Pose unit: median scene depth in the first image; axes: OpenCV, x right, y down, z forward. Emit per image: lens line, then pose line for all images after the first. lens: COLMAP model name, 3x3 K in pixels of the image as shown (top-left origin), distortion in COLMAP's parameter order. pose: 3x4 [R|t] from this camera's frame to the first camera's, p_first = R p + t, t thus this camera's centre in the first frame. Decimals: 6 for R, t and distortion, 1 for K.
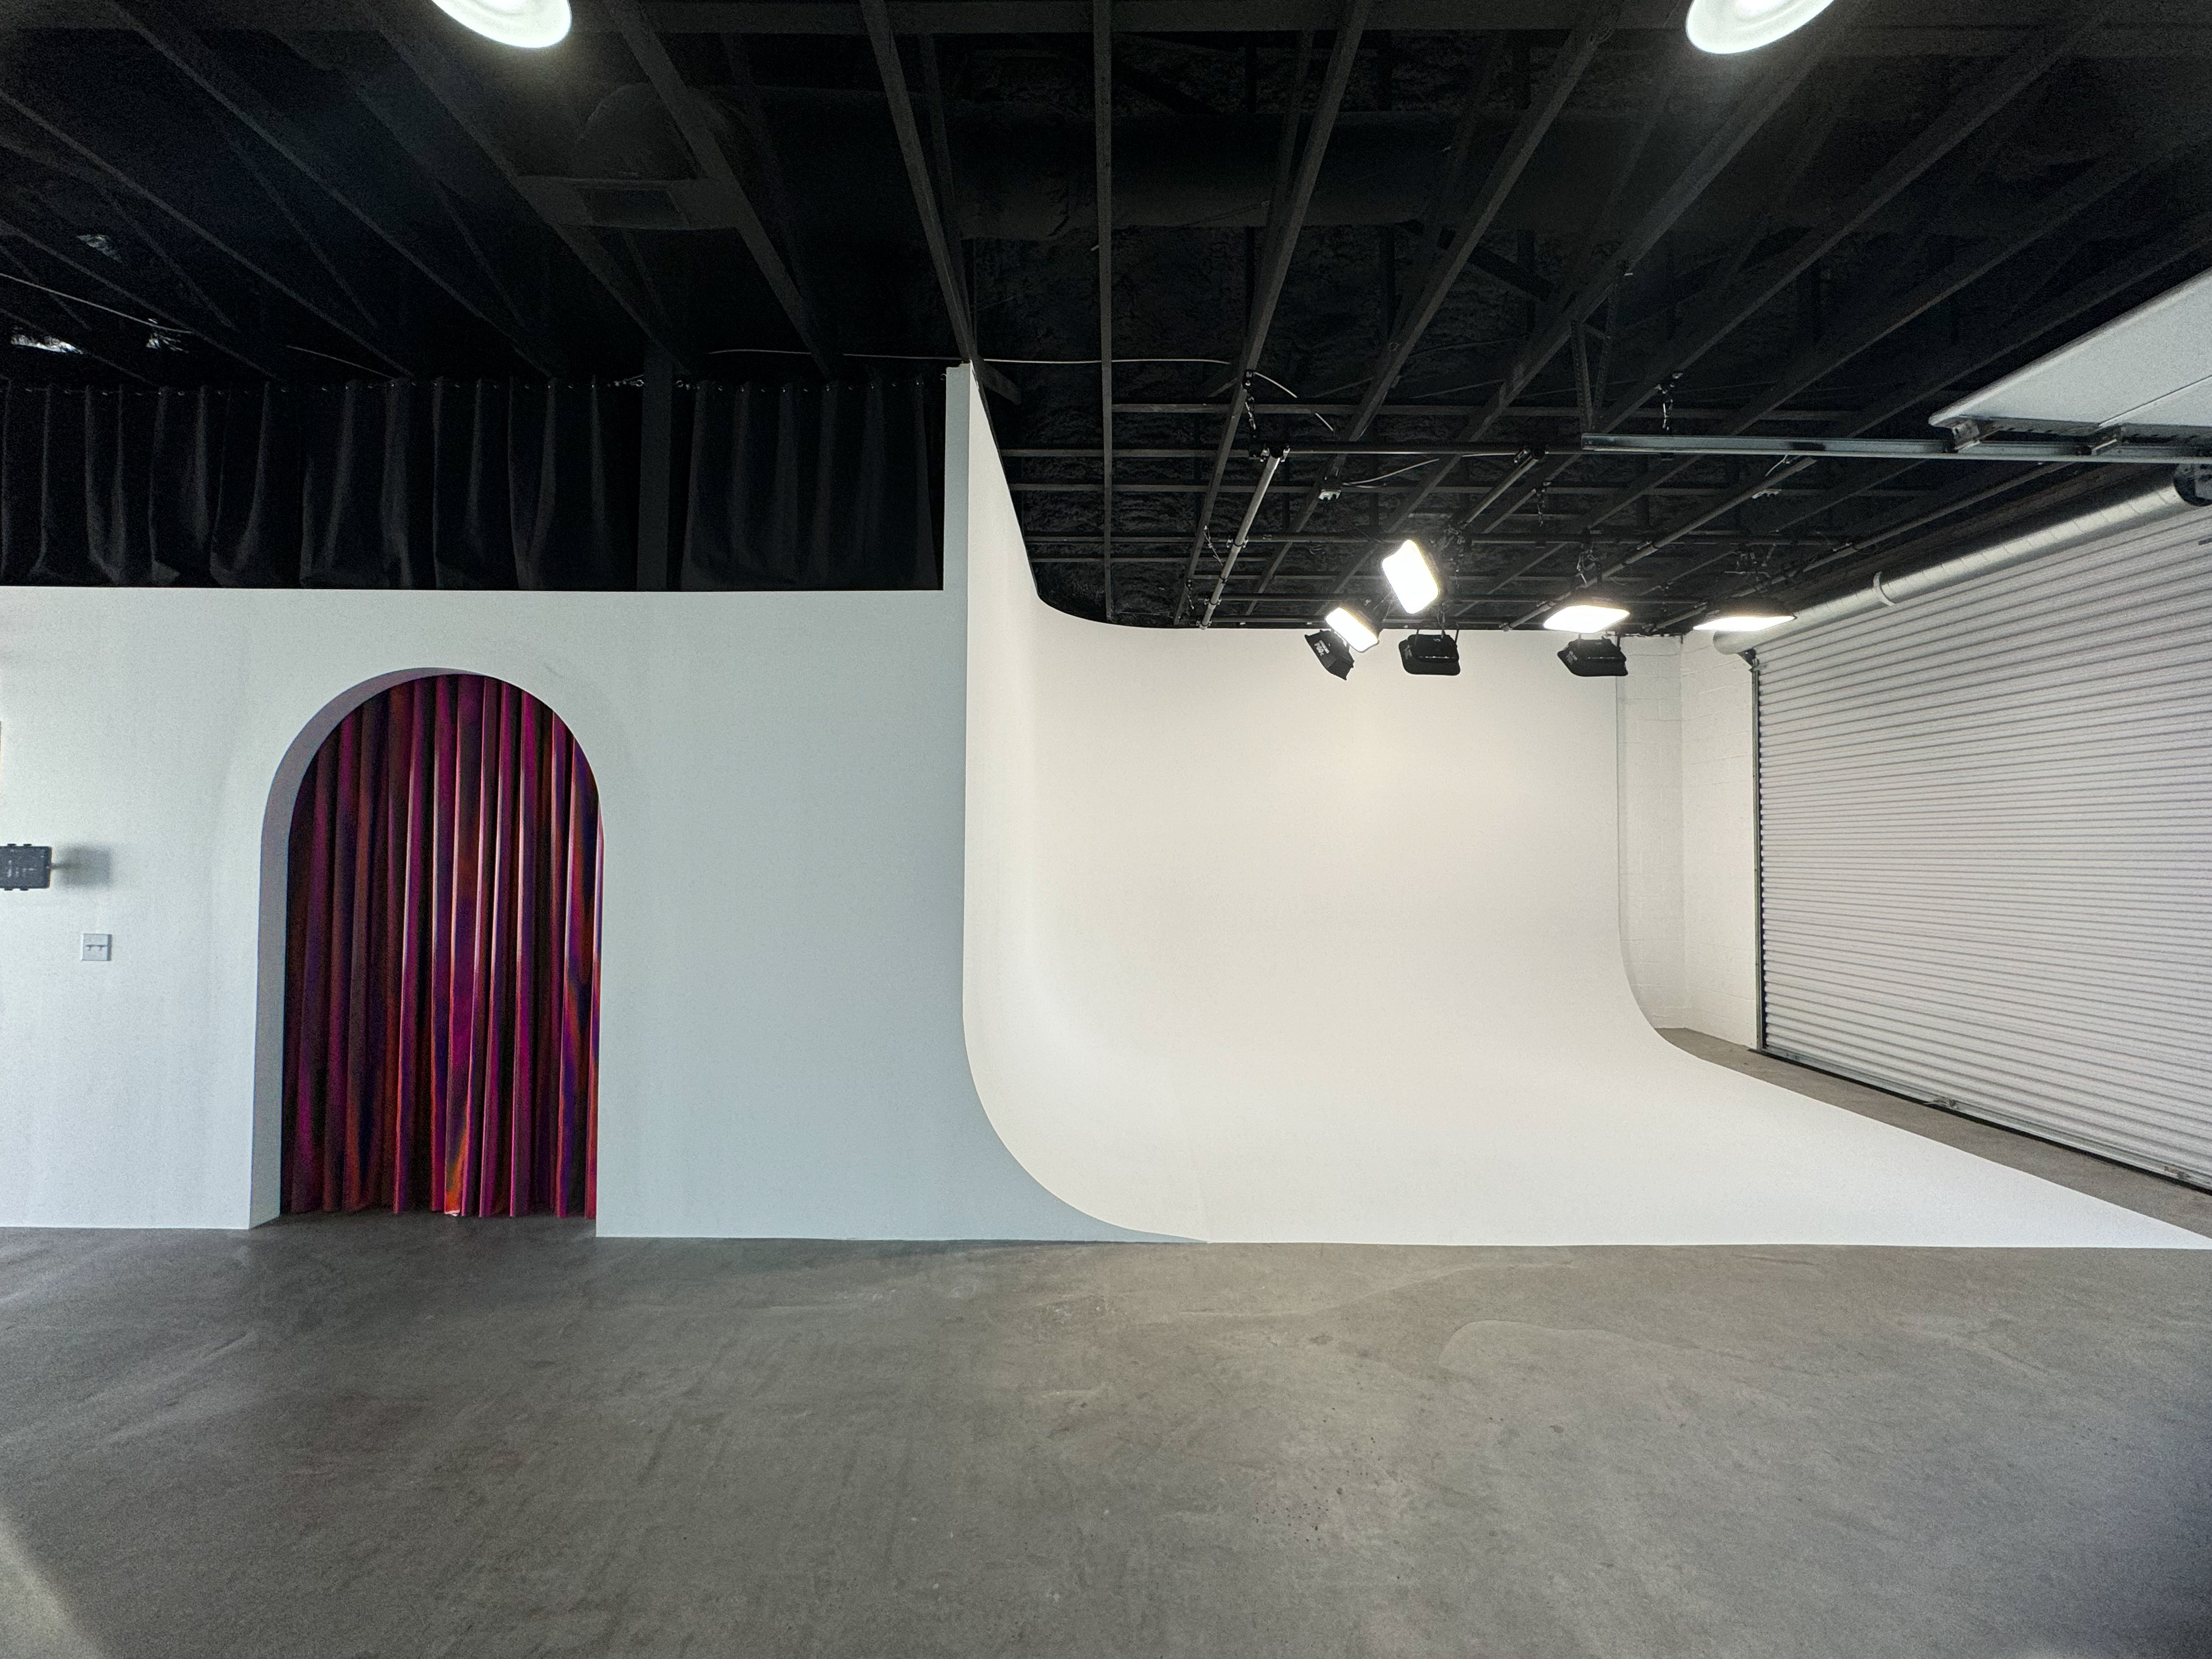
lens RADIAL K [[893.0, 0, 1104.8], [0, 893.0, 829.5], [0, 0, 1]] dist [-0.003494, 0.000445]
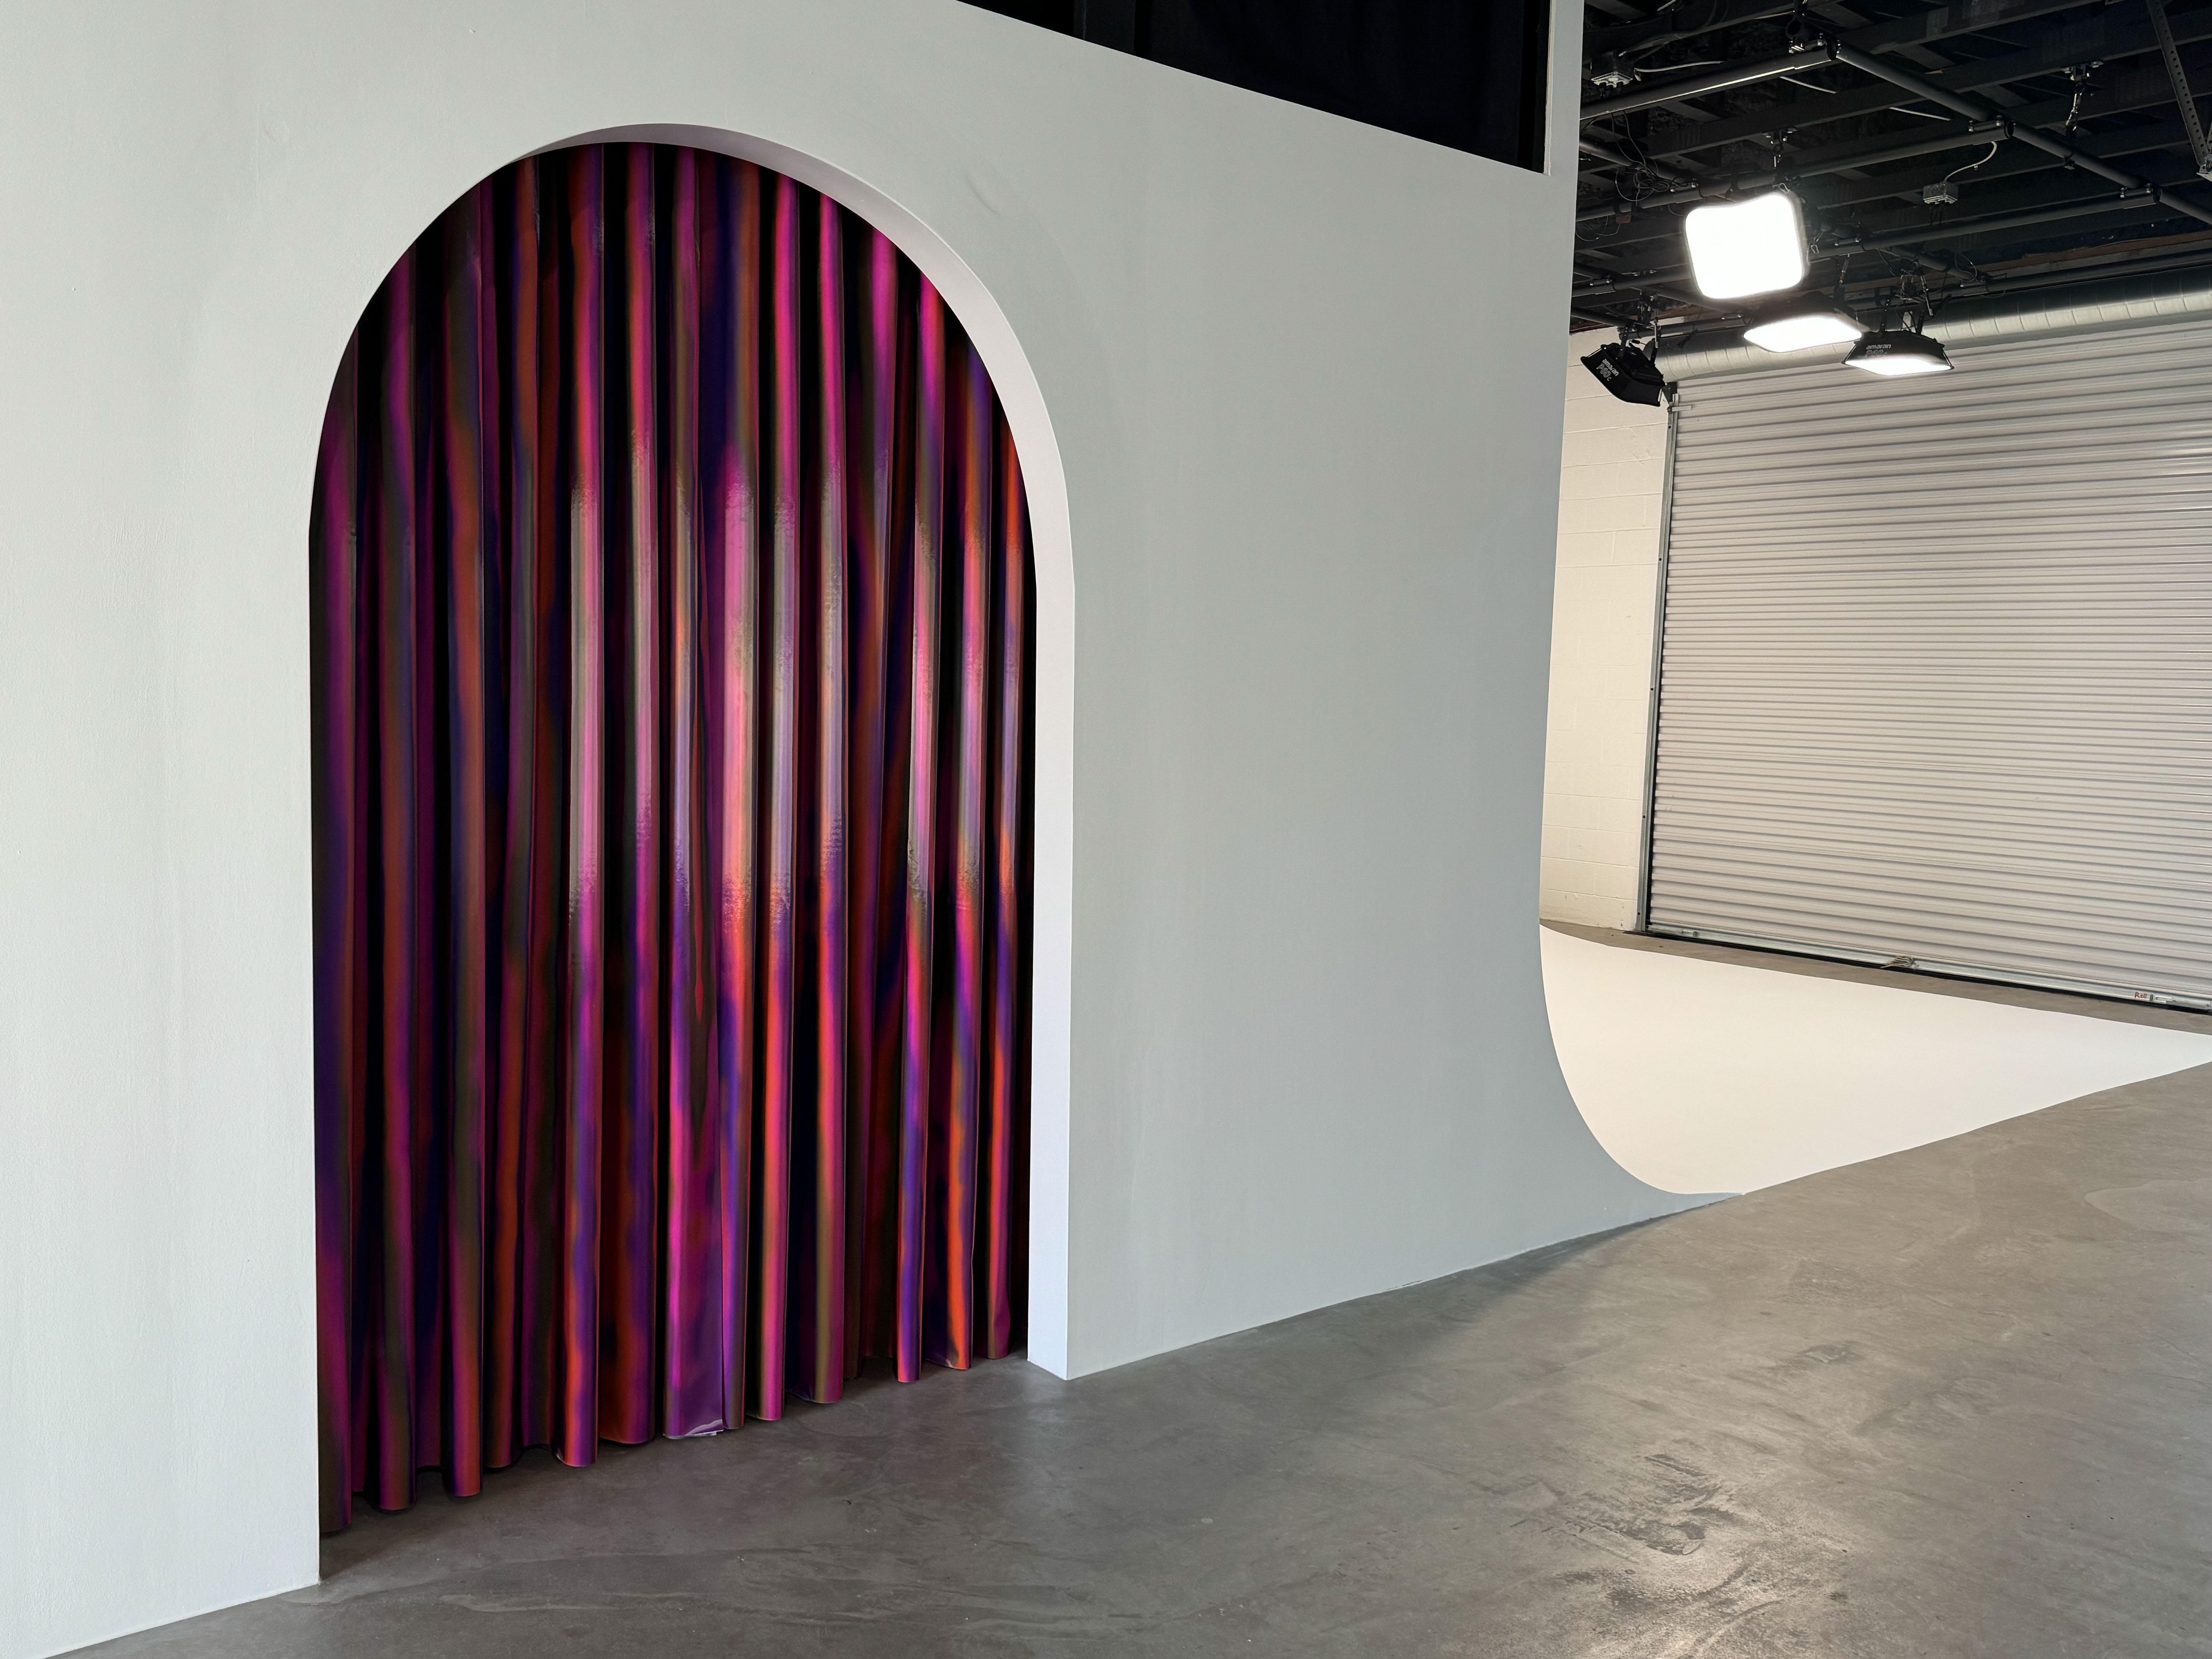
lens RADIAL K [[1843.5, 0, 1101.3], [0, 1843.5, 830.2], [0, 0, 1]] dist [0.017934, -0.018919]
pose [[0.774205, -0.038436, 0.631767, -0.929195], [-0.034846, 0.994052, 0.103180, 0.032761], [-0.631975, -0.101897, 0.768260, 0.172306]]
